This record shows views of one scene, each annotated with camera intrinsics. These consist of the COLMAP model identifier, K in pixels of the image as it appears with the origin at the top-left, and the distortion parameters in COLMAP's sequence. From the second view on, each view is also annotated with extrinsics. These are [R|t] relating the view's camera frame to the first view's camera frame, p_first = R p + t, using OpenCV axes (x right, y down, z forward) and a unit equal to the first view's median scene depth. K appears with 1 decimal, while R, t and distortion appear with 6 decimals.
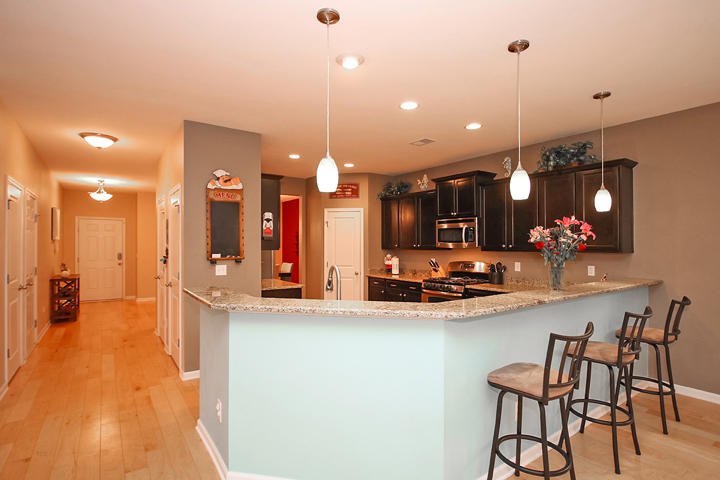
lens RADIAL K [[372.6, 0, 348.4], [0, 372.6, 235.6], [0, 0, 1]] dist [-0.017931, 0.001557]
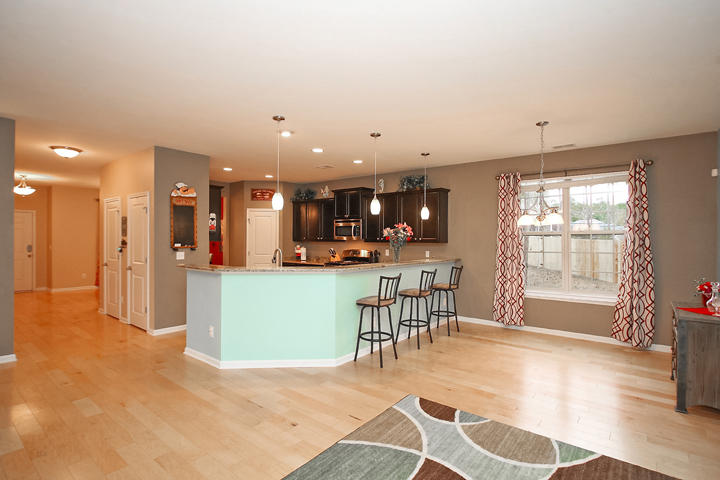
lens RADIAL K [[372.6, 0, 362.7], [0, 372.6, 237.9], [0, 0, 1]] dist [-0.017931, 0.001557]
pose [[0.954315, 0.003474, 0.298782, -0.098811], [-0.010743, 0.999685, 0.022689, -0.009750], [-0.298609, -0.024862, 0.954052, -0.456932]]
